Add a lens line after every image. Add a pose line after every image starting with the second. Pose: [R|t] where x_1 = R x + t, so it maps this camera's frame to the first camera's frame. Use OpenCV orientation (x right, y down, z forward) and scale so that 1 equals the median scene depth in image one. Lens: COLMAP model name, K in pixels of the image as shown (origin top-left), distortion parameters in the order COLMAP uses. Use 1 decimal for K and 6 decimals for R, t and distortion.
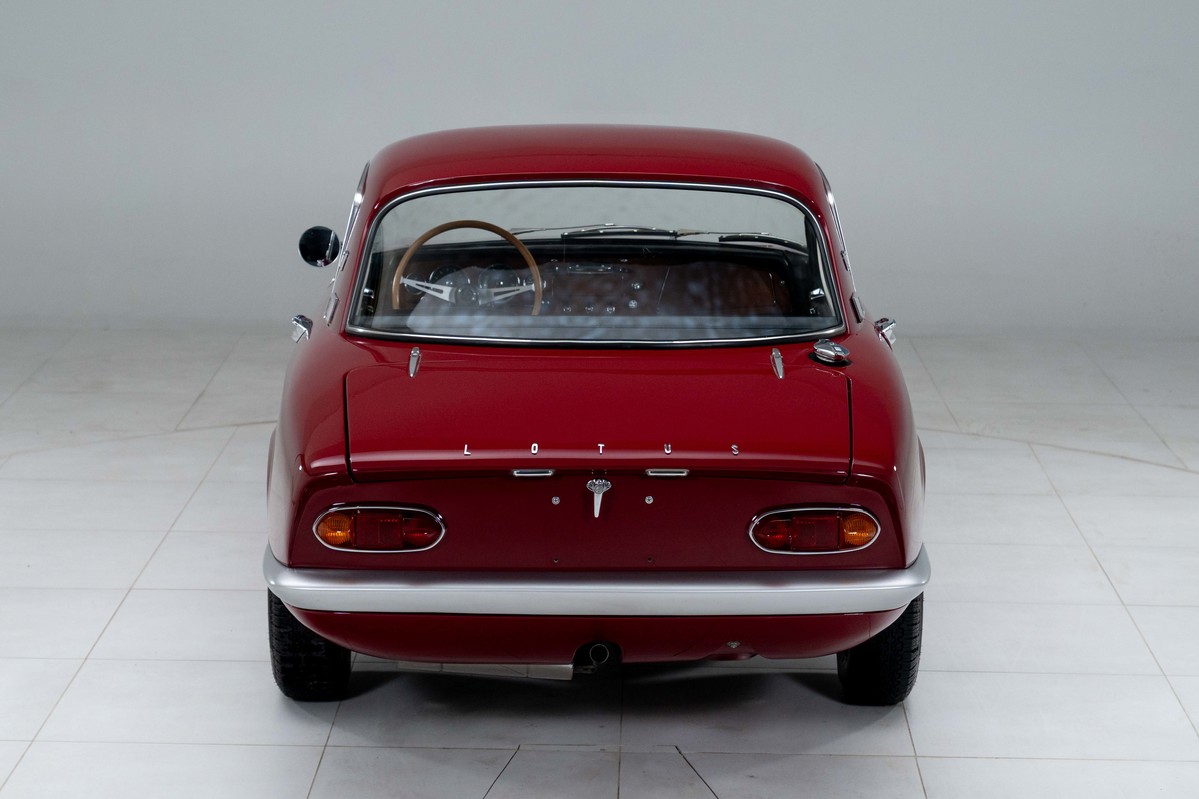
lens RADIAL K [[2330.2, 0, 599.5], [0, 2330.2, 399.5], [0, 0, 1]] dist [-0.025850, 0.035272]
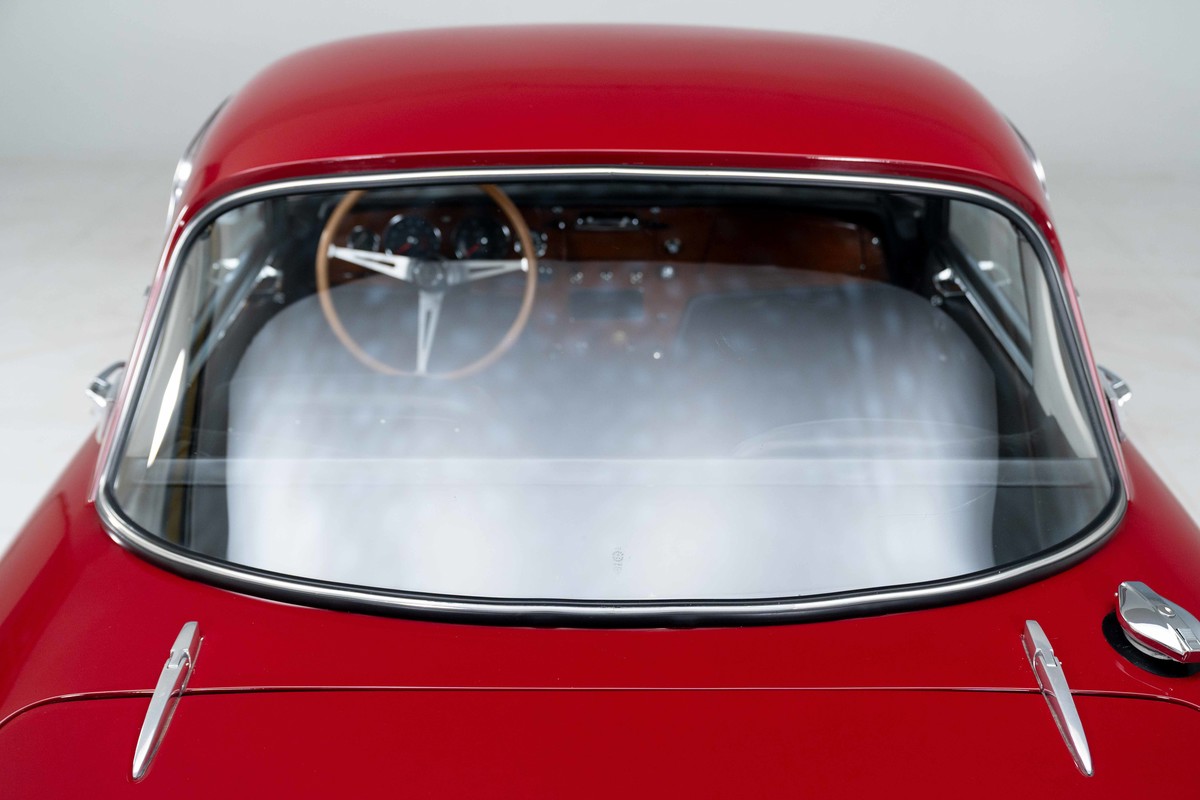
lens RADIAL K [[1377.6, 0, 600.0], [0, 1377.6, 400.0], [0, 0, 1]] dist [0.011320, 0.013698]
pose [[0.999900, 0.007886, -0.011754, -0.001571], [-0.005462, 0.981067, 0.193590, -0.116197], [0.013058, -0.193507, 0.981012, 0.795597]]
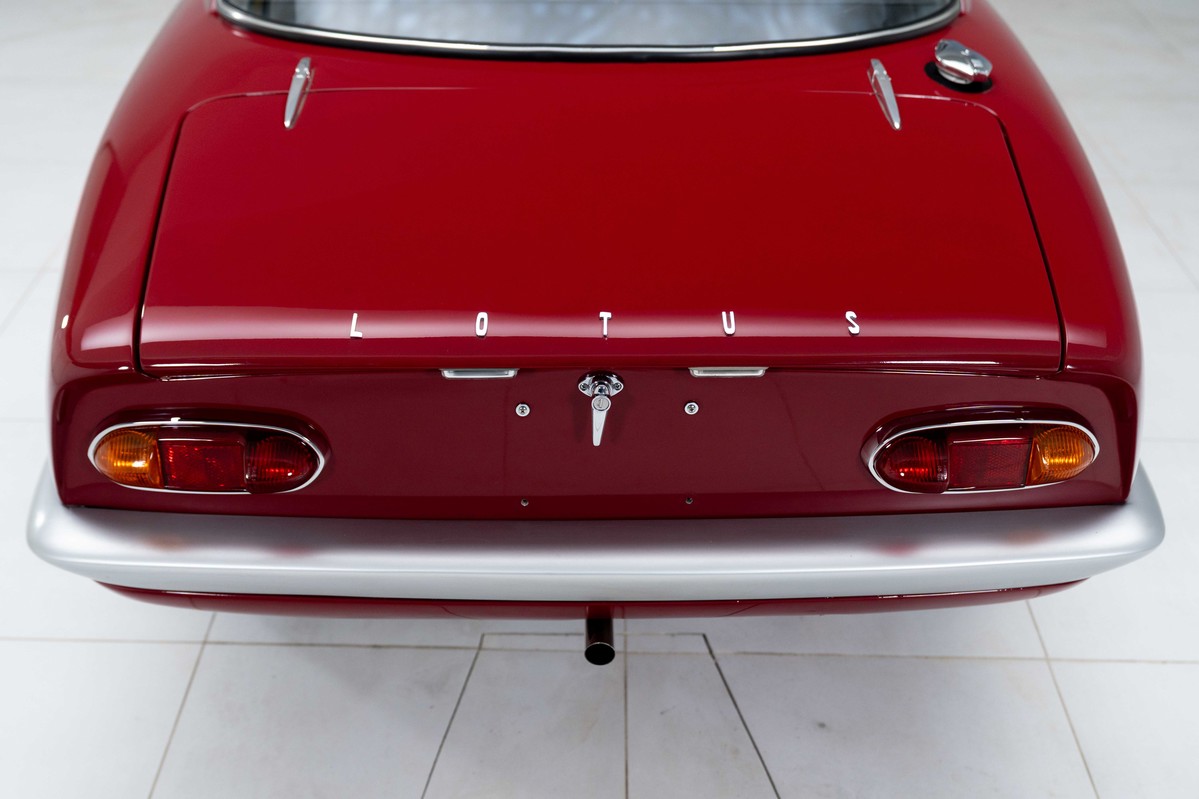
lens RADIAL K [[1533.7, 0, 585.9], [0, 1533.7, 399.0], [0, 0, 1]] dist [0.040071, 0.000698]
pose [[0.999998, -0.000109, 0.001878, -0.004067], [-0.000466, 0.952775, 0.303675, -0.063997], [-0.001822, -0.303676, 0.952774, 0.603287]]
